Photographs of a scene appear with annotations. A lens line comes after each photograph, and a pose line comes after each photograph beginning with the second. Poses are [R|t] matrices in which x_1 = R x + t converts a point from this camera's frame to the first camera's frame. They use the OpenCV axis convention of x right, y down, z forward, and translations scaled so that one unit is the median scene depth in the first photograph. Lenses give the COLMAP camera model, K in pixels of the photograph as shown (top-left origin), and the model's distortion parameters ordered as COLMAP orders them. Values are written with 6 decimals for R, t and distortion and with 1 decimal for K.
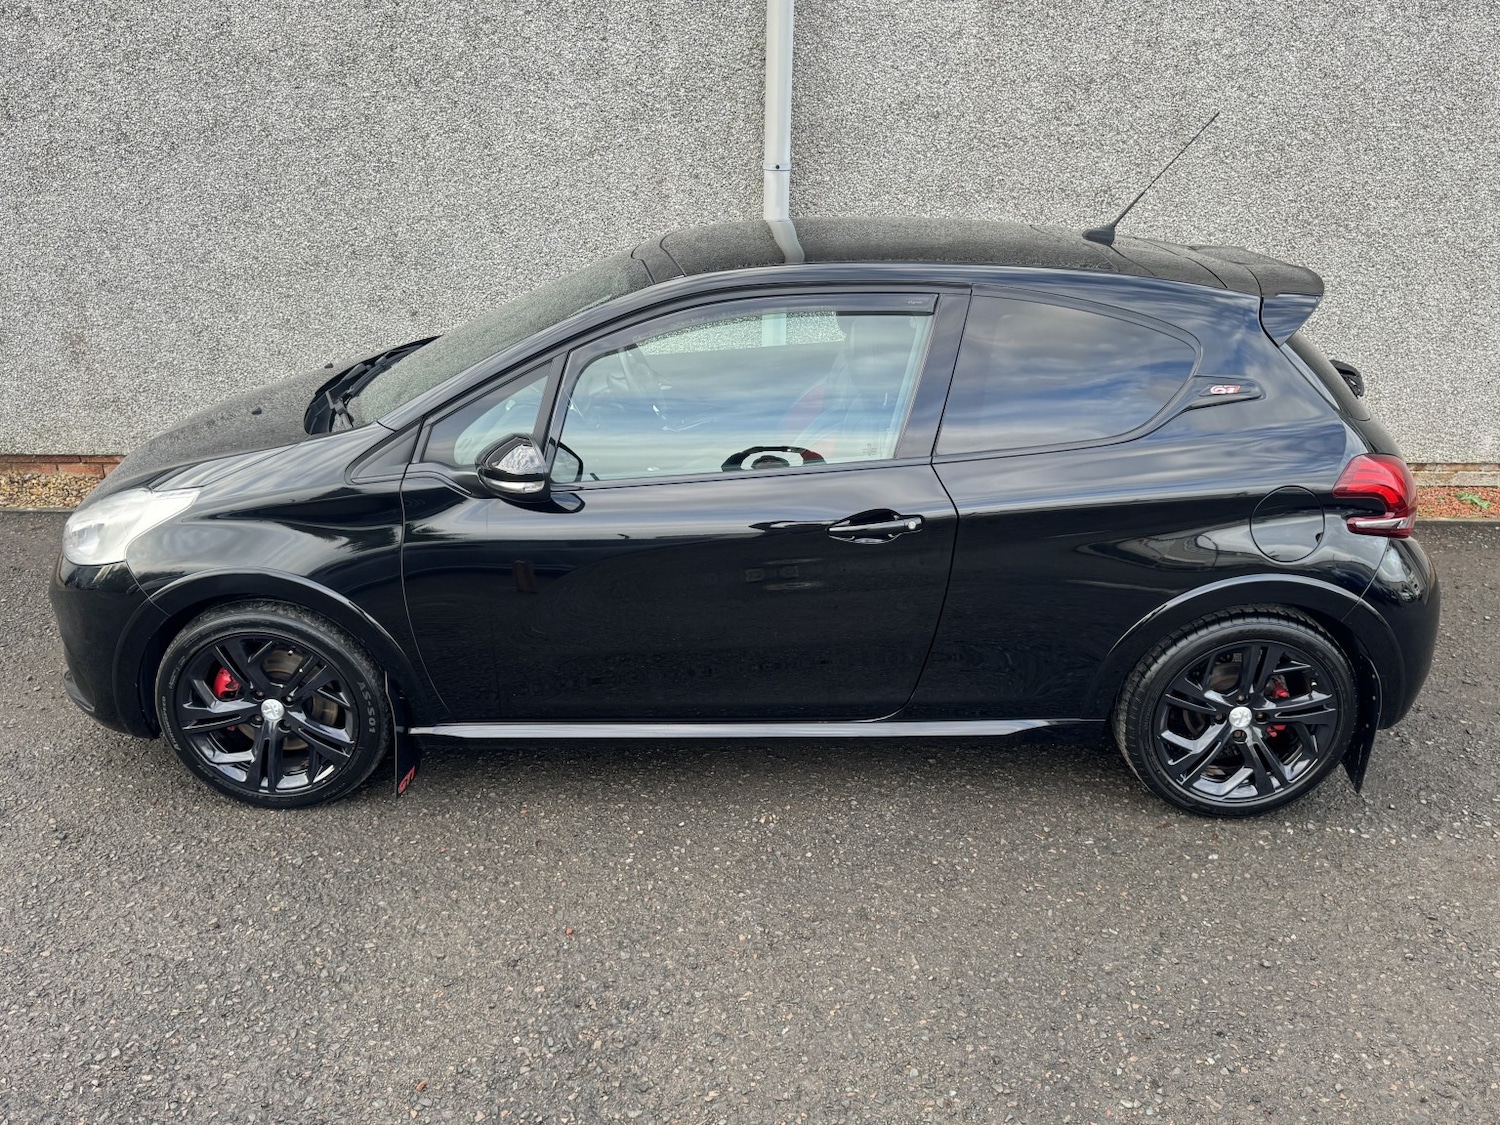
lens RADIAL K [[1194.6, 0, 750.0], [0, 1194.6, 562.5], [0, 0, 1]] dist [0.009124, -0.004094]
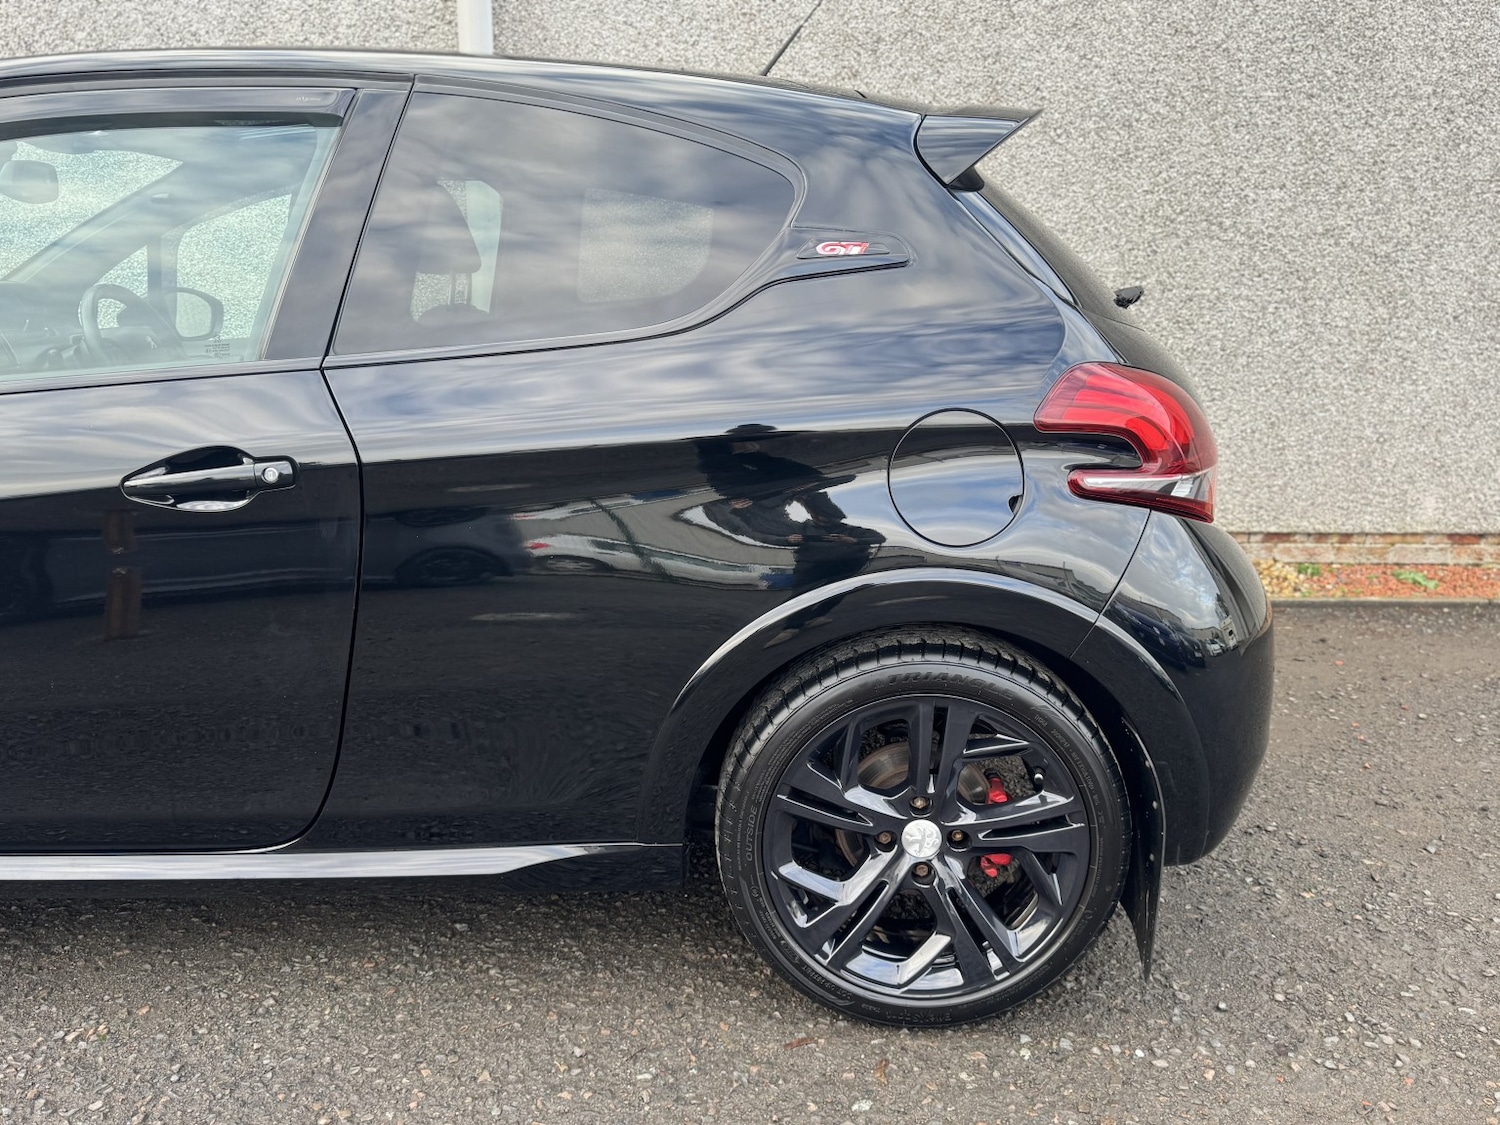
lens RADIAL K [[1191.7, 0, 743.4], [0, 1191.7, 566.6], [0, 0, 1]] dist [0.015202, -0.014512]
pose [[0.999906, -0.000689, -0.013725, 0.326043], [-0.001159, 0.990959, -0.134157, 0.075359], [0.013694, 0.134161, 0.990865, 0.417853]]
